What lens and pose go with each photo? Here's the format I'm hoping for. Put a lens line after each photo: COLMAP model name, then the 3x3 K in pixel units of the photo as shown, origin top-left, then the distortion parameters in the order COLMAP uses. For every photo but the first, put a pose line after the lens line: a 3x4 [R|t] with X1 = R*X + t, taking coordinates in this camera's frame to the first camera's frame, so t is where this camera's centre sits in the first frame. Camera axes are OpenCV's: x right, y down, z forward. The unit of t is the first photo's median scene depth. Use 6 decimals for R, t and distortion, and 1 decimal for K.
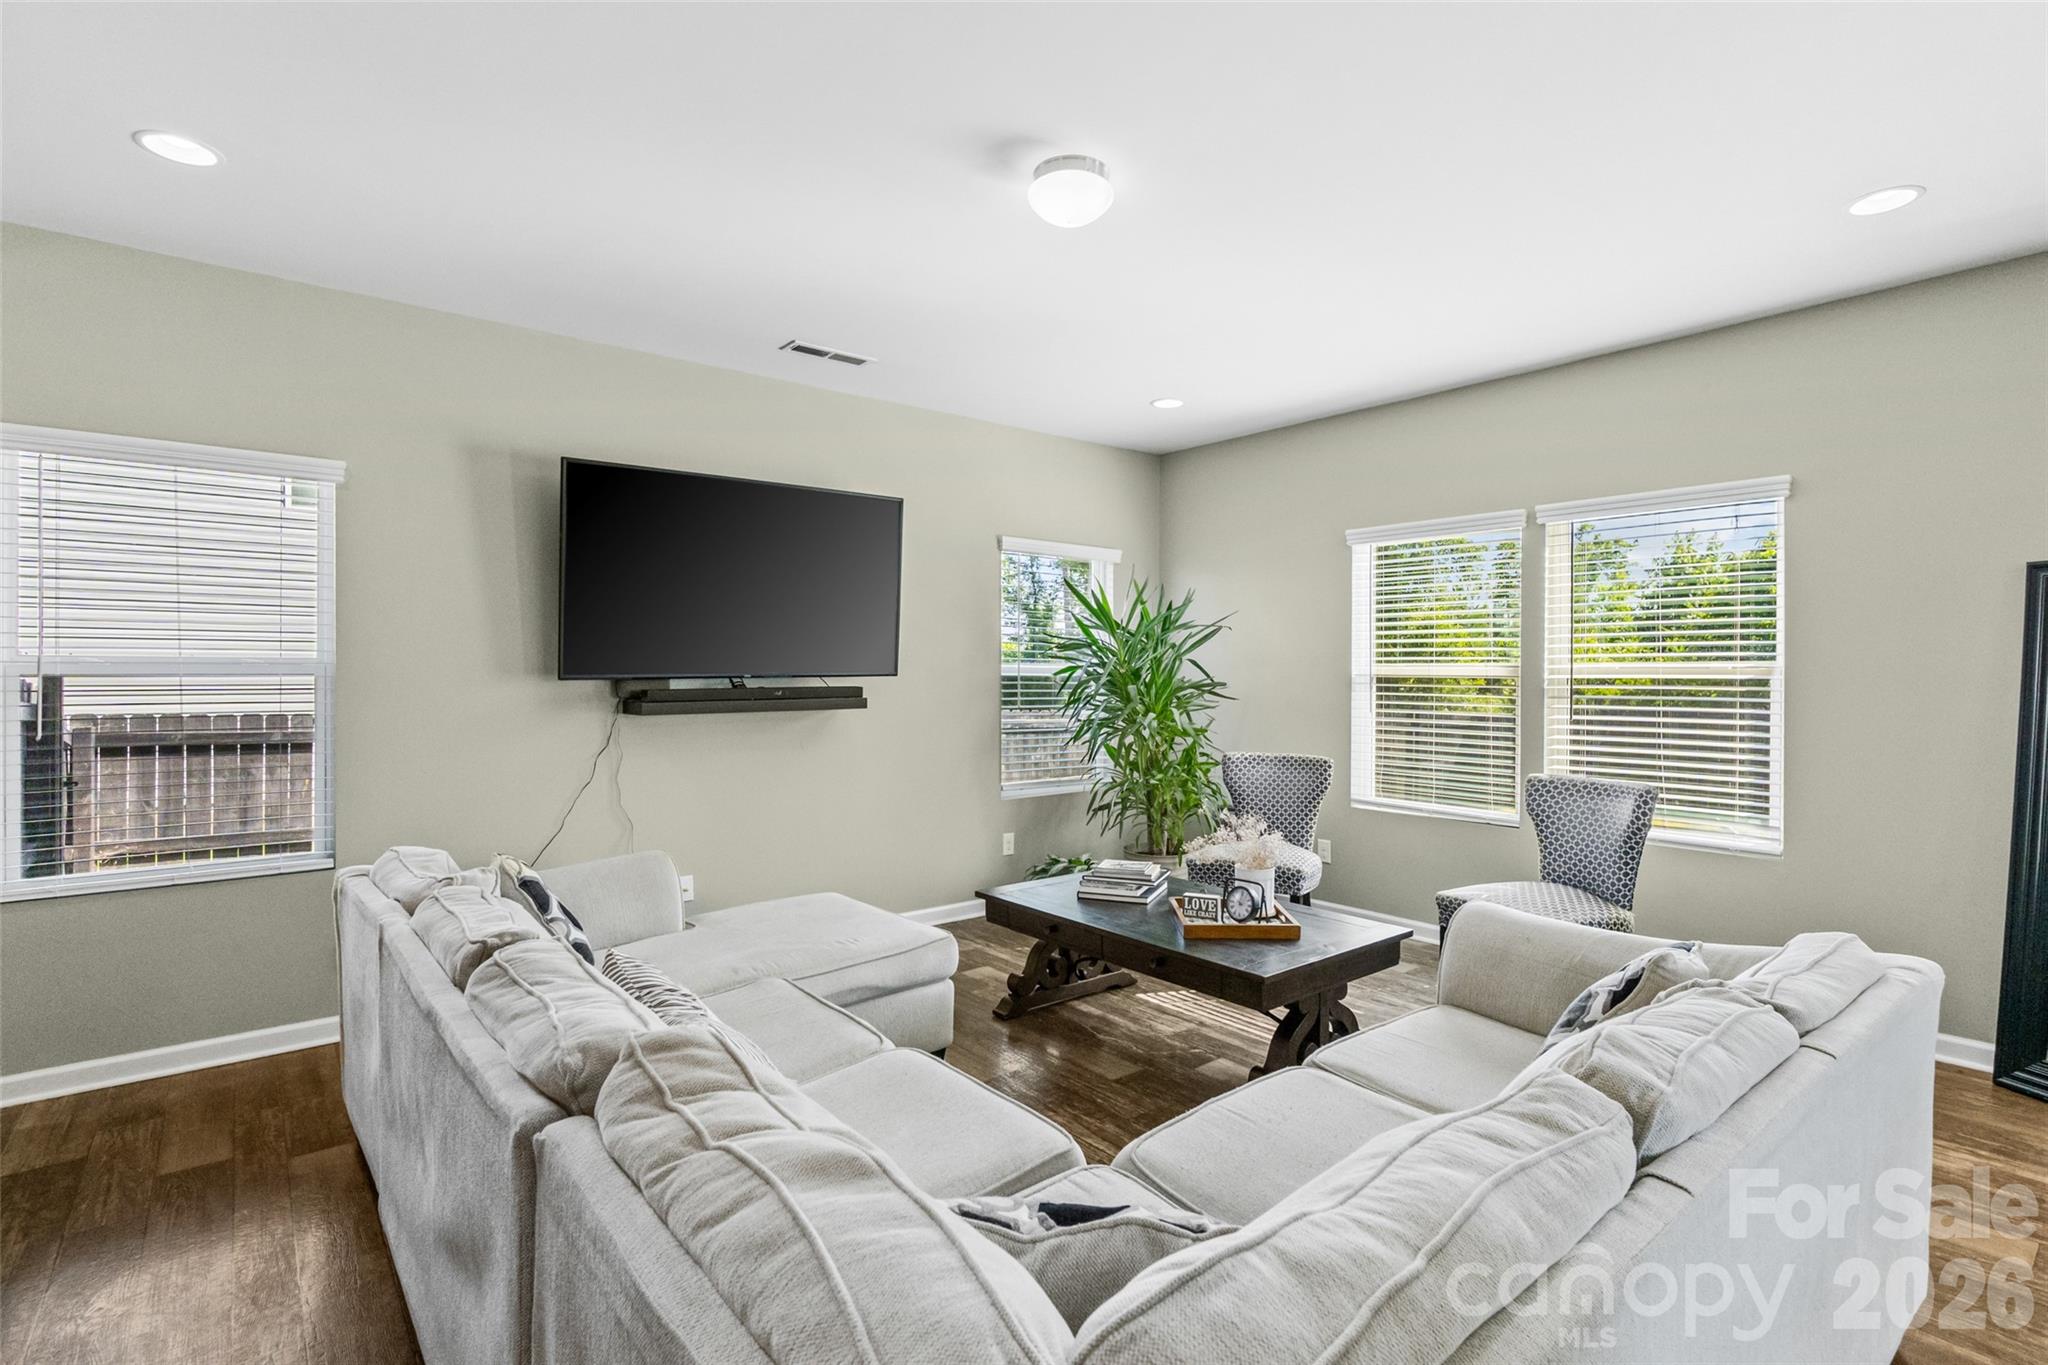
lens RADIAL K [[981.8, 0, 1022.1], [0, 981.8, 638.1], [0, 0, 1]] dist [-0.001544, -0.000888]
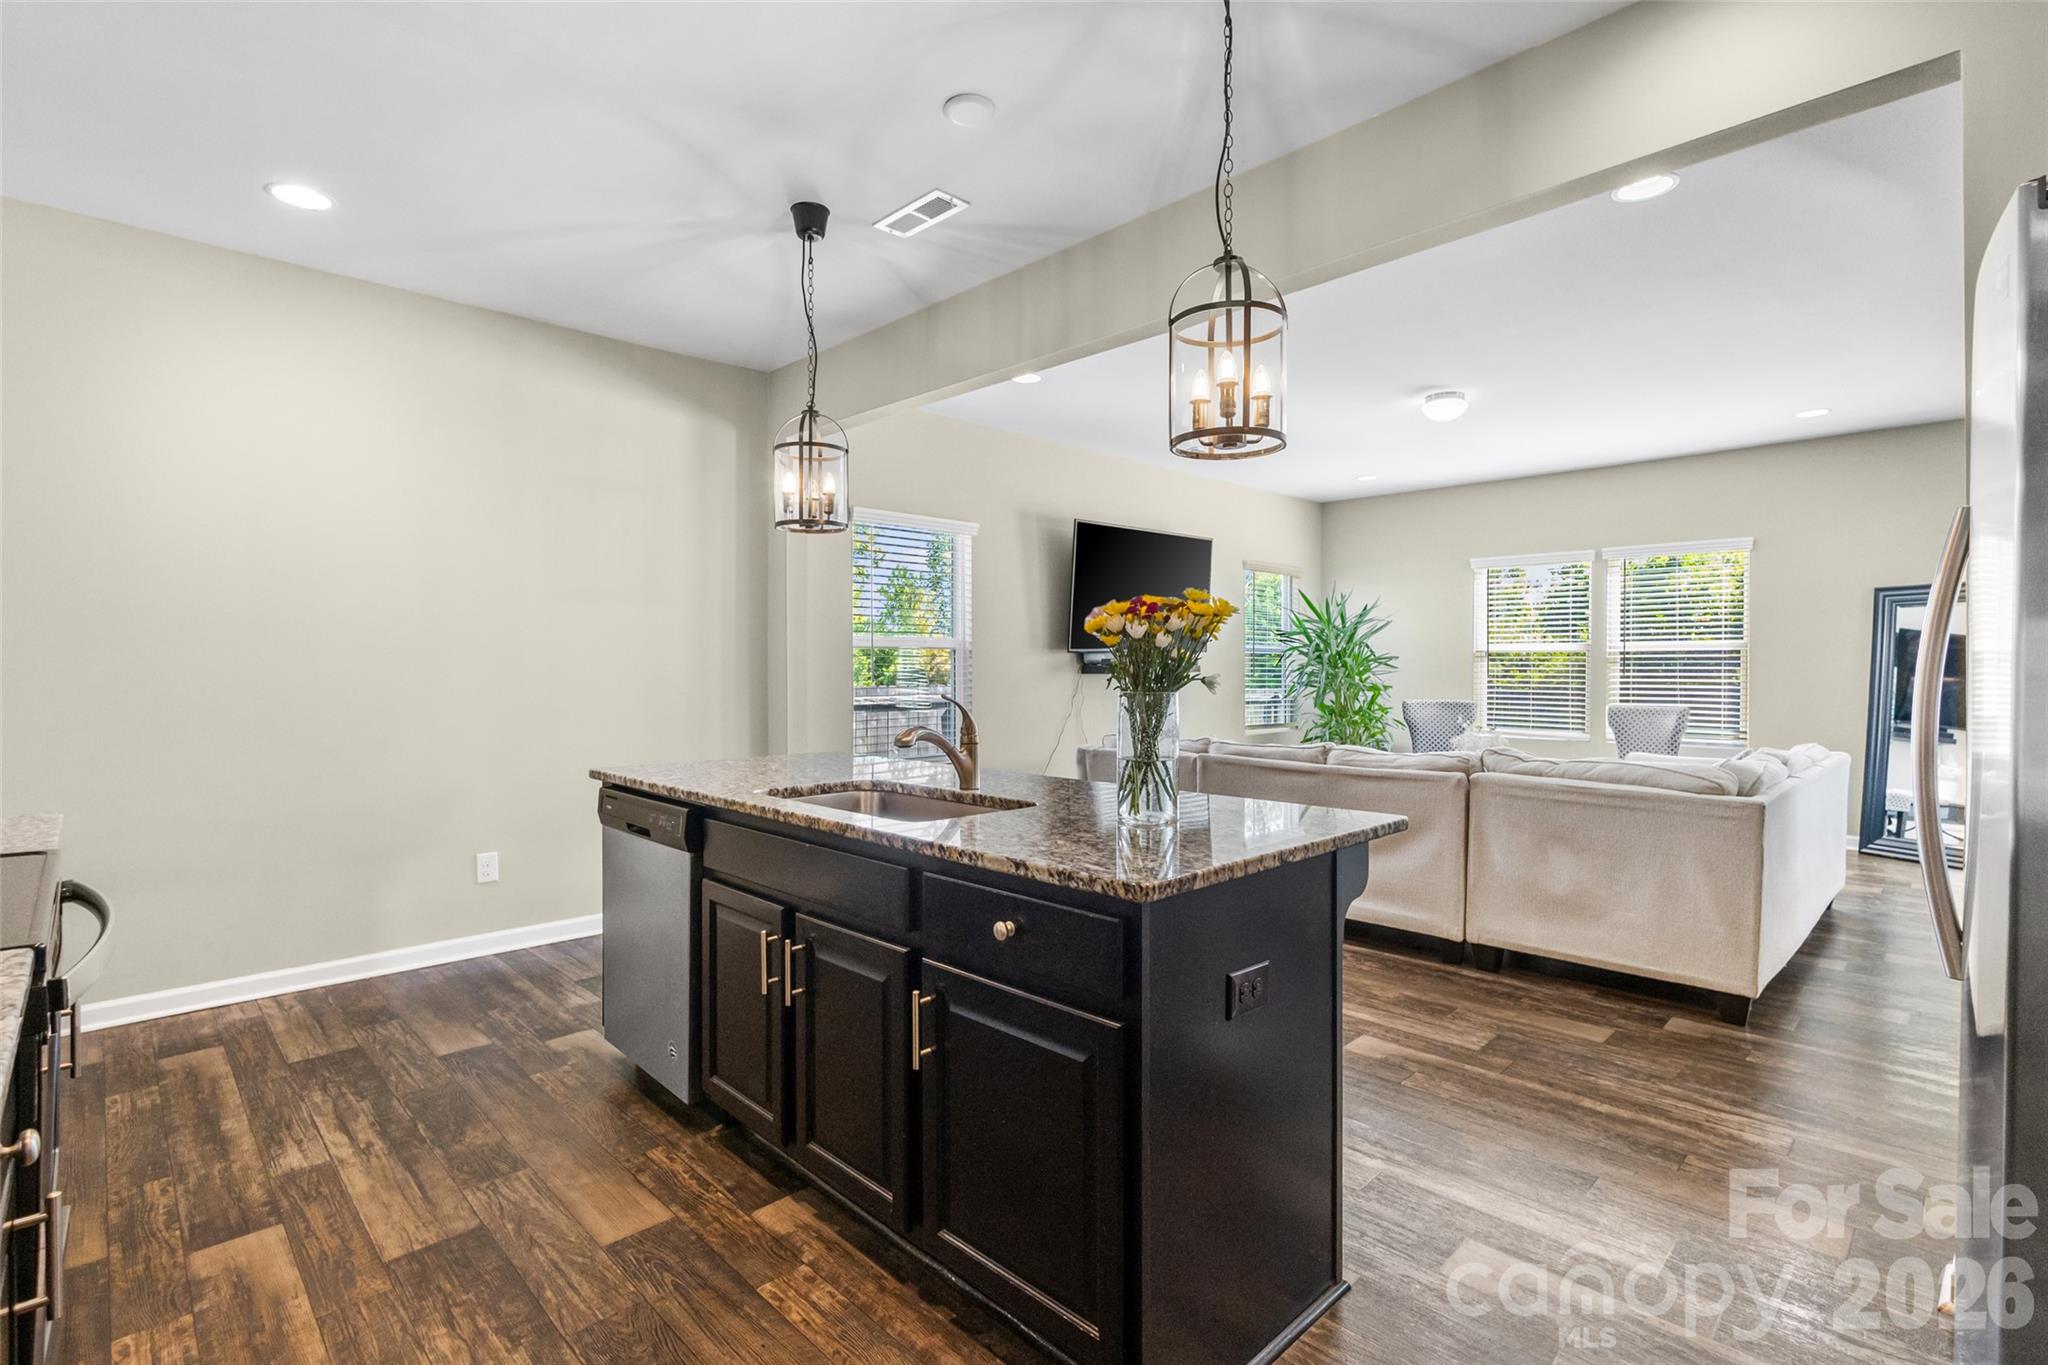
lens RADIAL K [[981.8, 0, 1022.1], [0, 981.8, 638.1], [0, 0, 1]] dist [-0.001544, -0.000888]
pose [[0.995412, -0.001794, 0.095661, -0.622577], [0.001165, 0.999977, 0.006633, 0.005921], [-0.095671, -0.006491, 0.995392, -0.572324]]
